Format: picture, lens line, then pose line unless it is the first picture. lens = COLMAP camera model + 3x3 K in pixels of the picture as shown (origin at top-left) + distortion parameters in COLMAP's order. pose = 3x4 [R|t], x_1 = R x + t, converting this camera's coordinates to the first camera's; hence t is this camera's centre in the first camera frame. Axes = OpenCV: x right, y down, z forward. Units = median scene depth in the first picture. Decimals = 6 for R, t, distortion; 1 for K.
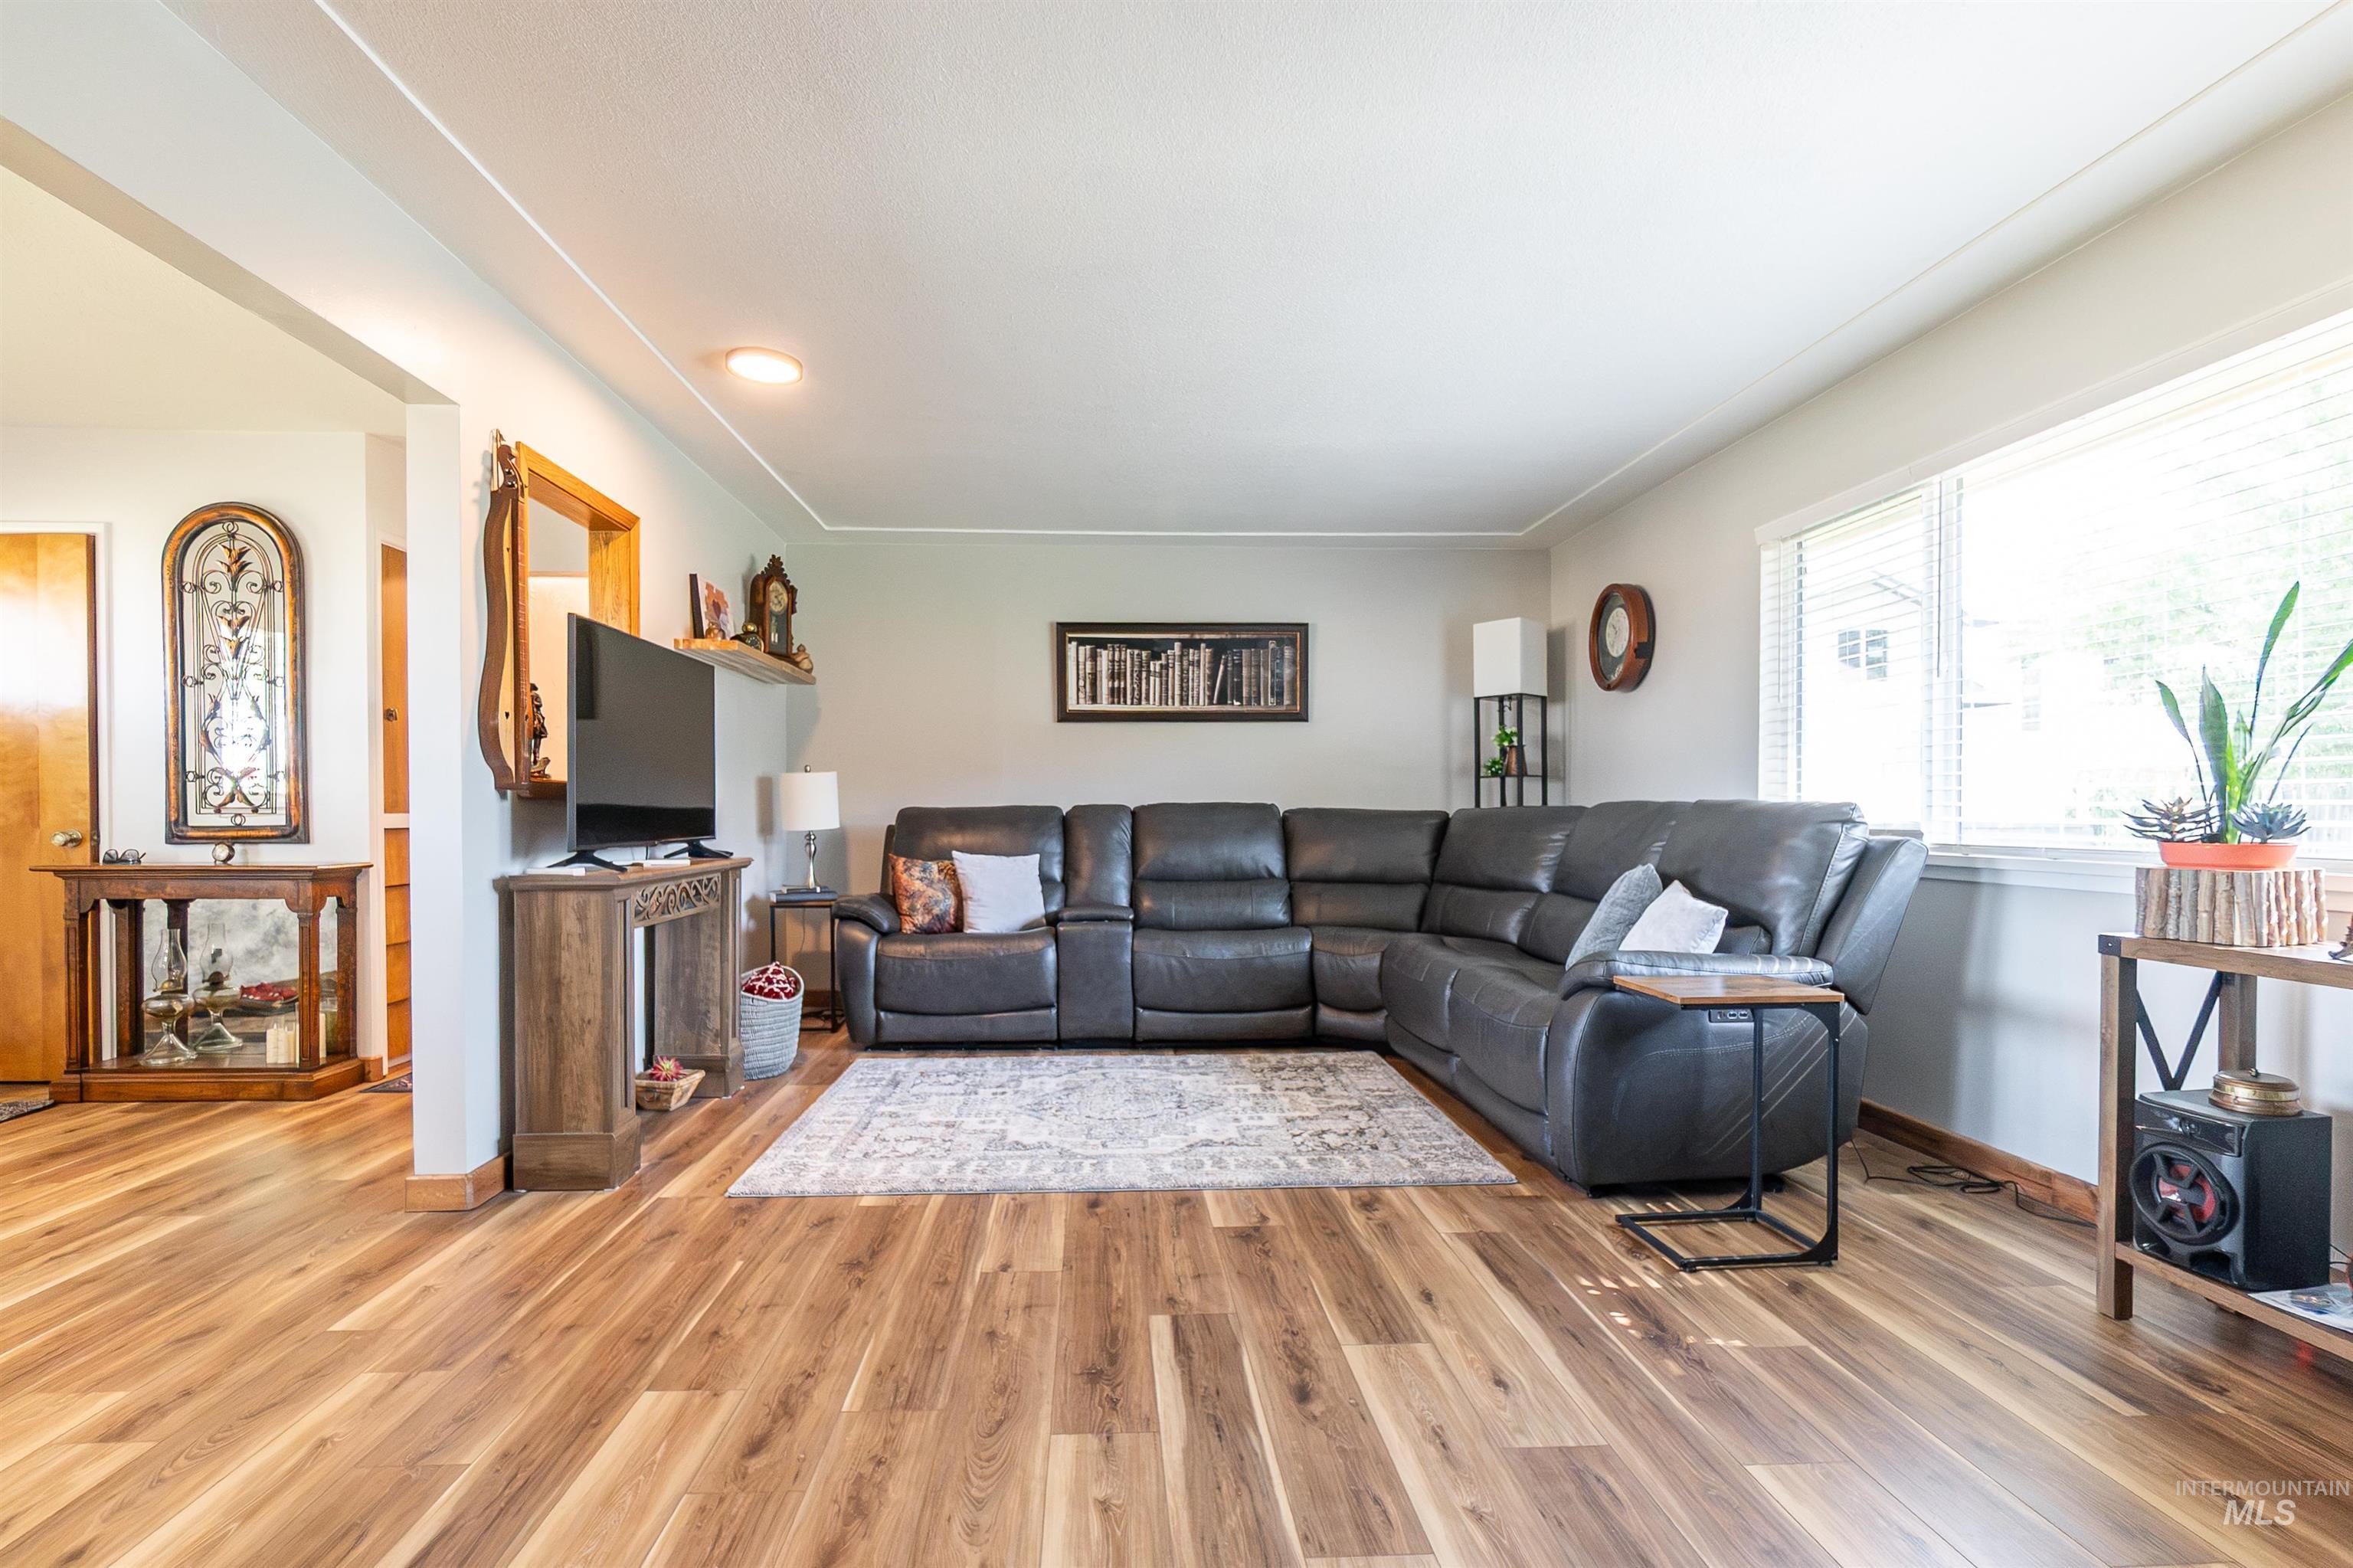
lens RADIAL K [[1057.8, 0, 1145.7], [0, 1057.8, 838.7], [0, 0, 1]] dist [-0.010820, 0.000156]
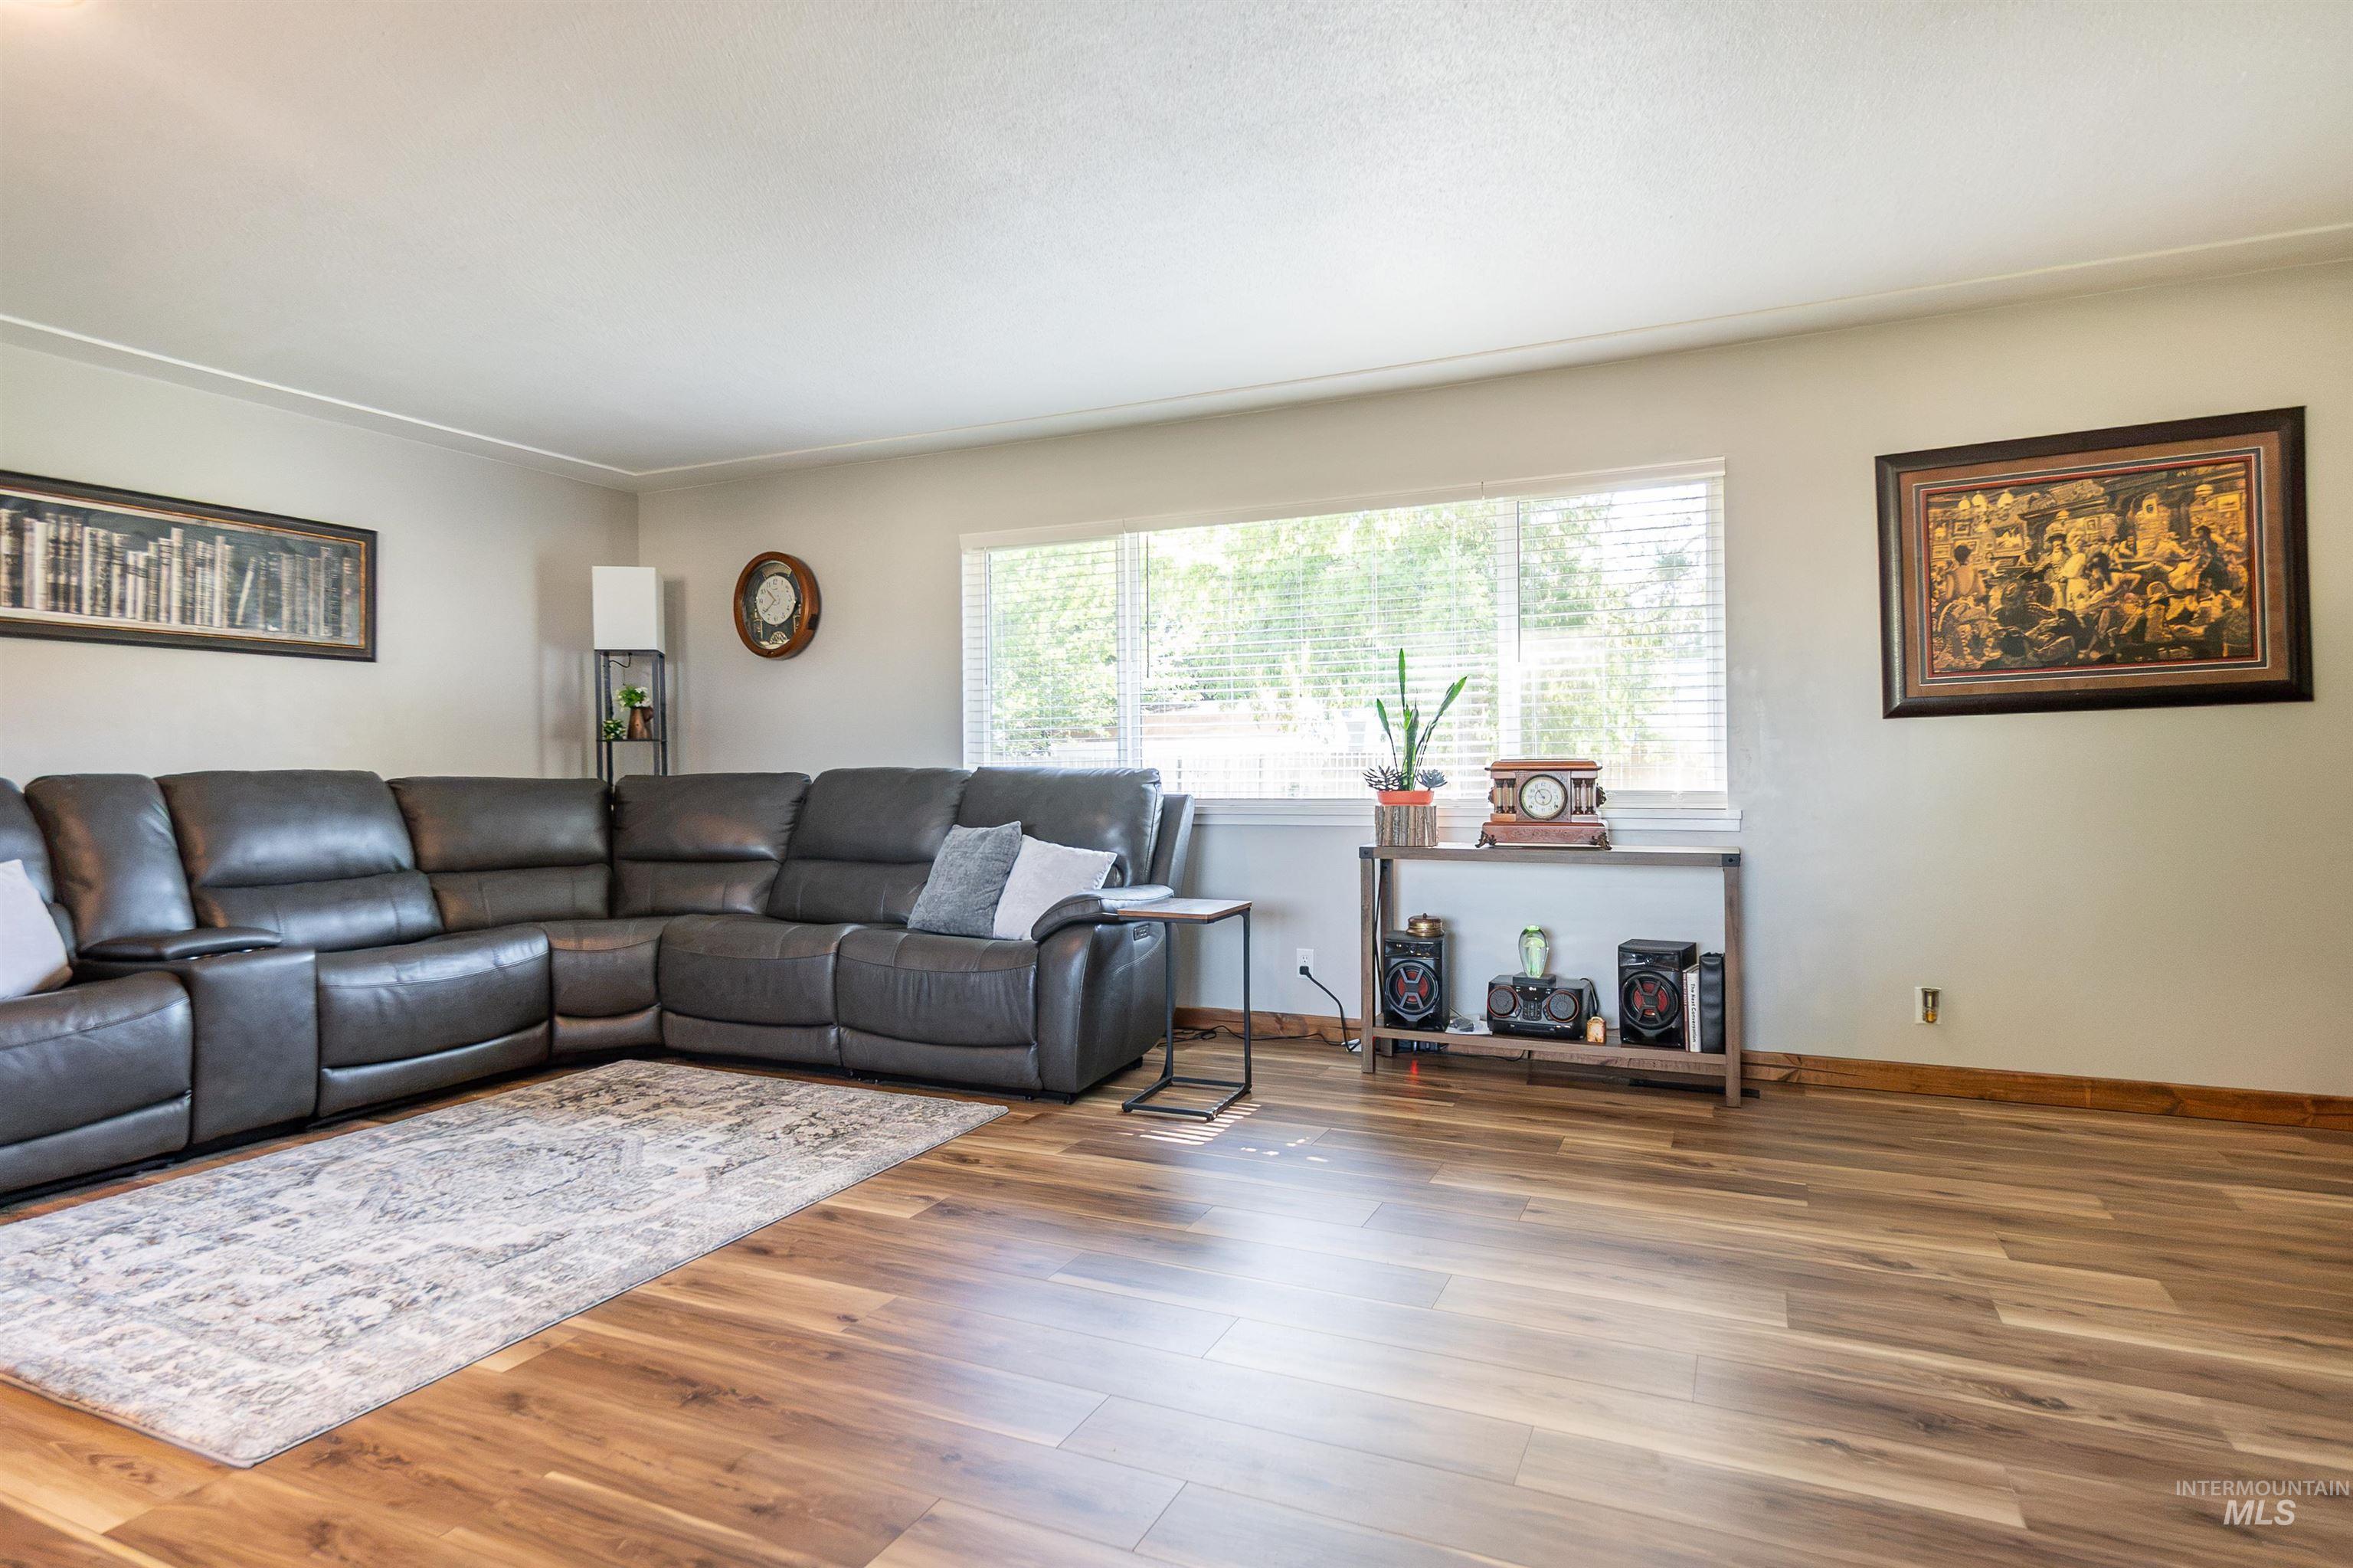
lens RADIAL K [[1083.8, 0, 1267.2], [0, 1083.8, 778.2], [0, 0, 1]] dist [0.000076, 0.000094]
pose [[0.511662, -0.009773, 0.859131, -0.300703], [0.031195, 0.999487, -0.007209, -0.004641], [-0.858620, 0.030489, 0.511705, 0.107681]]
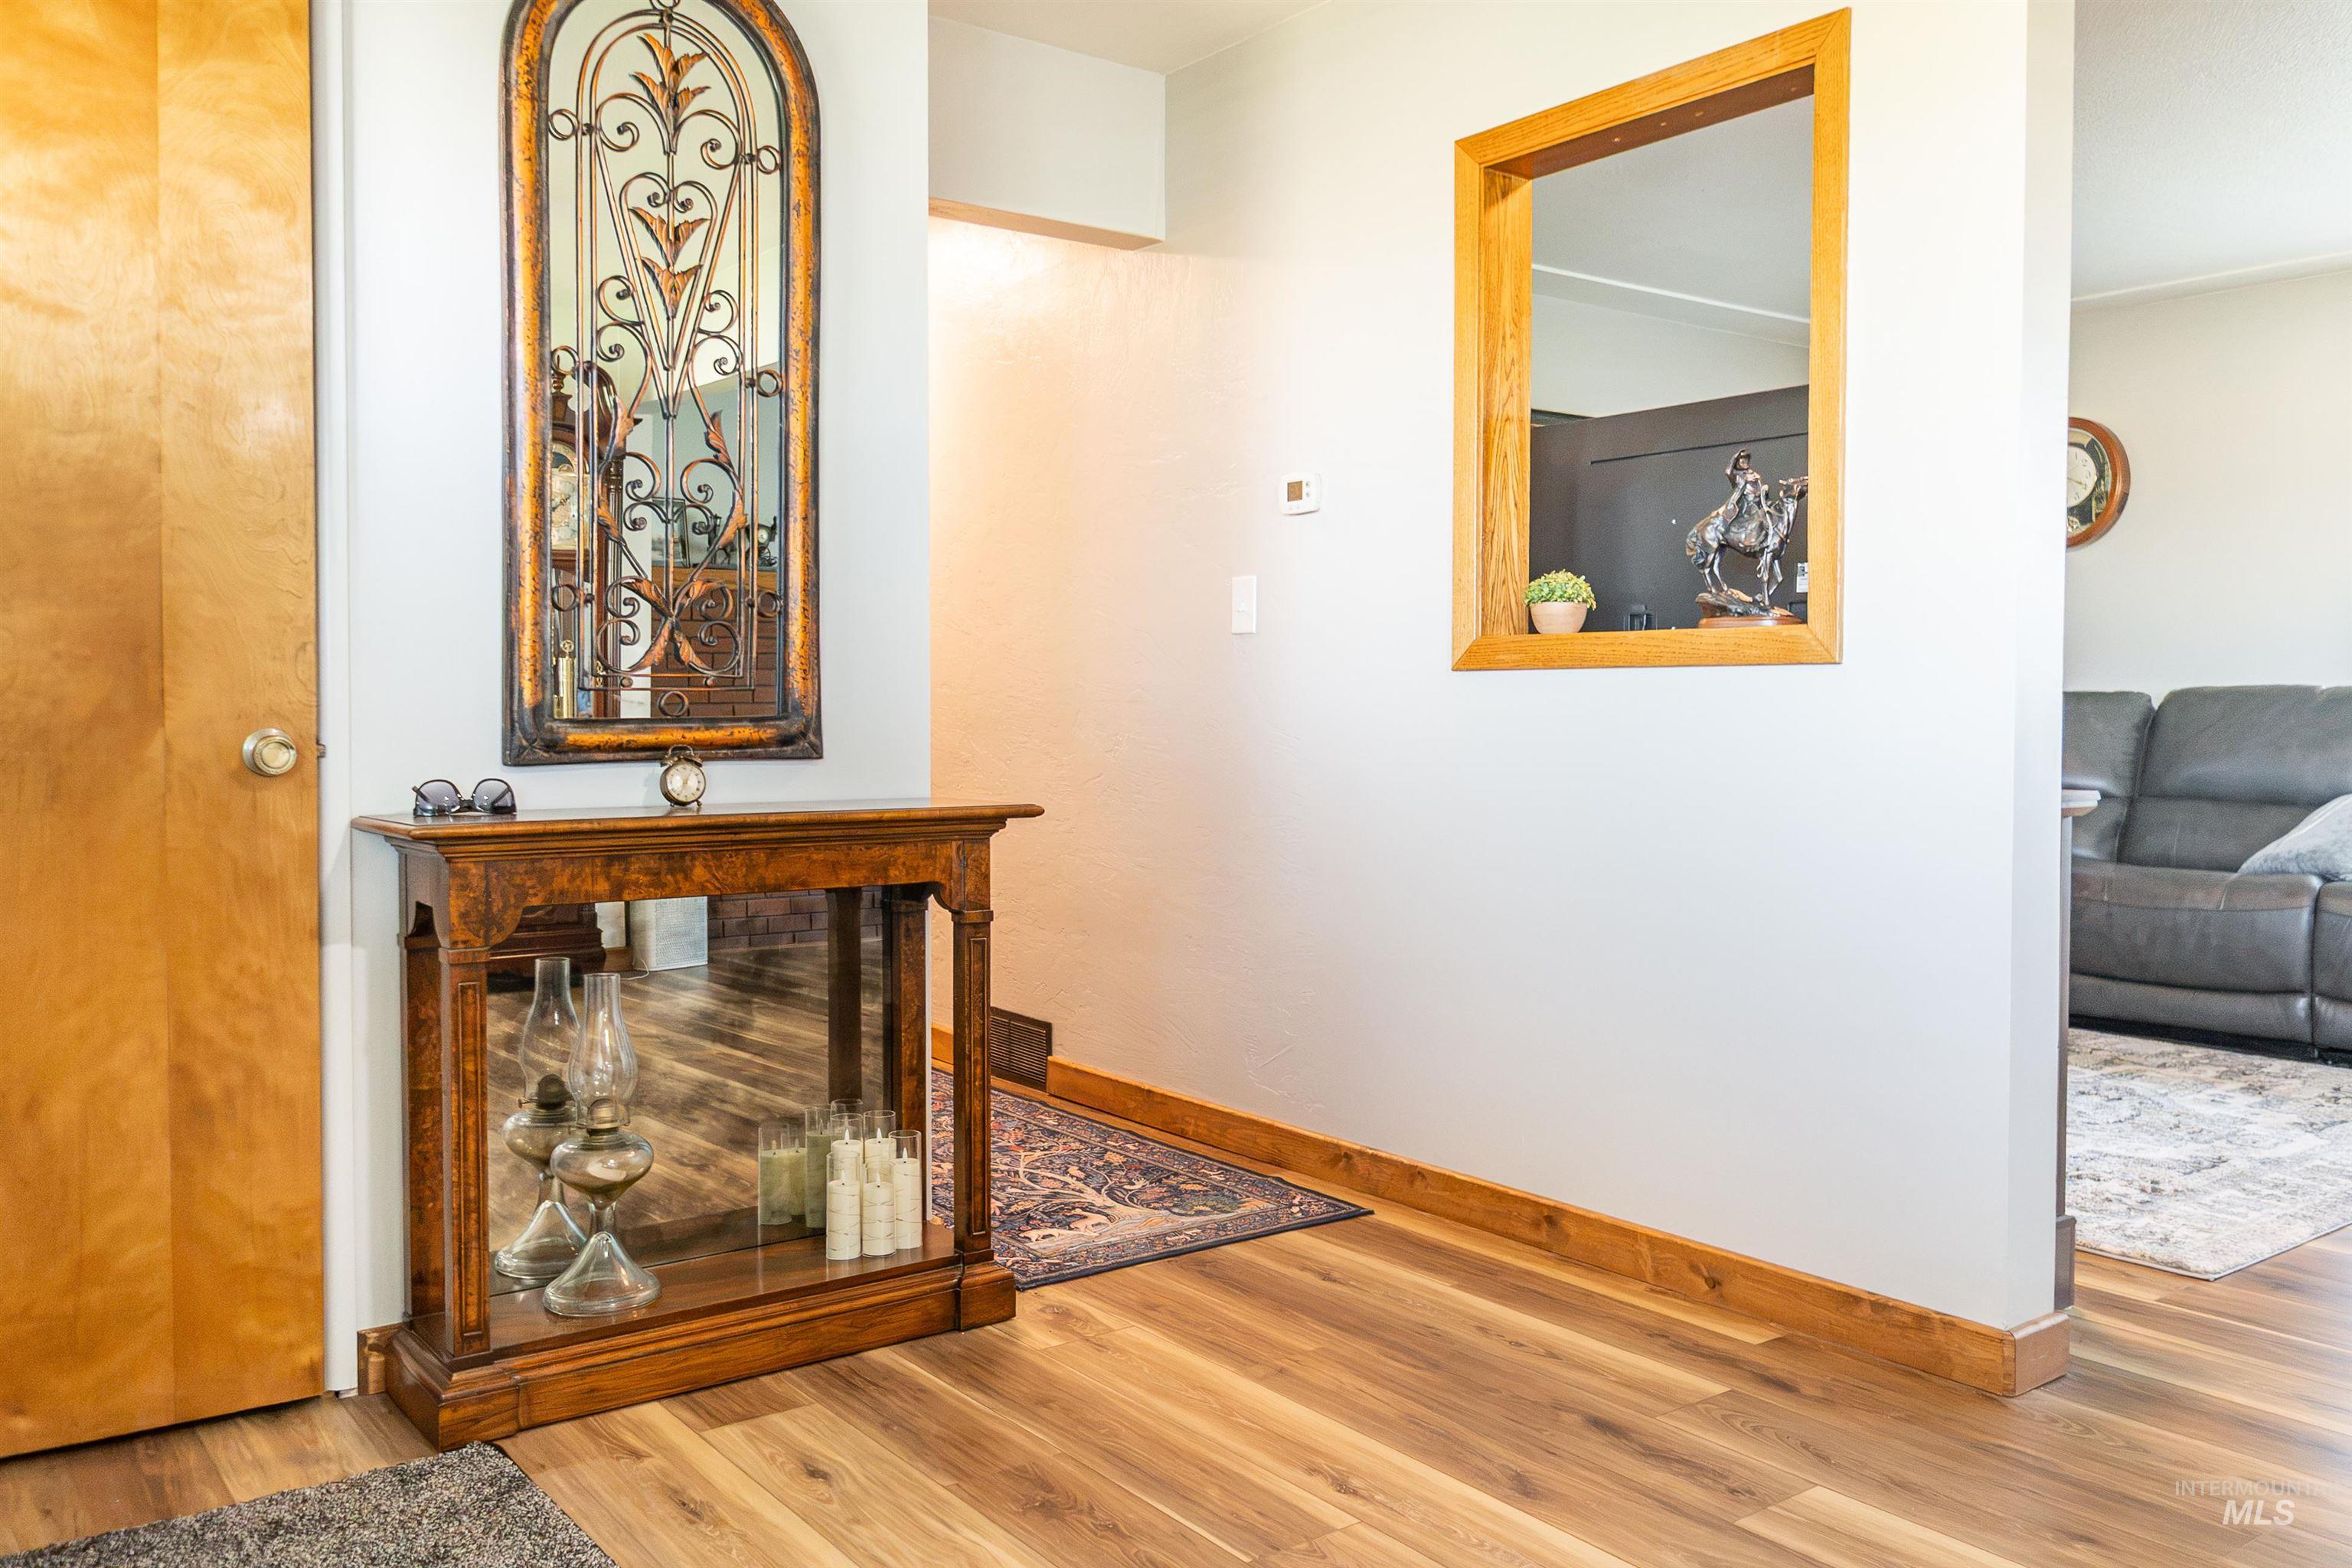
lens RADIAL K [[1817.6, 0, 1176.0], [0, 1817.6, 784.0], [0, 0, 1]] dist [-0.010031, 0.001481]
pose [[0.833241, -0.022128, 0.552467, -0.990420], [0.011316, 0.999672, 0.022974, -0.000793], [-0.552794, -0.012891, 0.833218, 0.257483]]
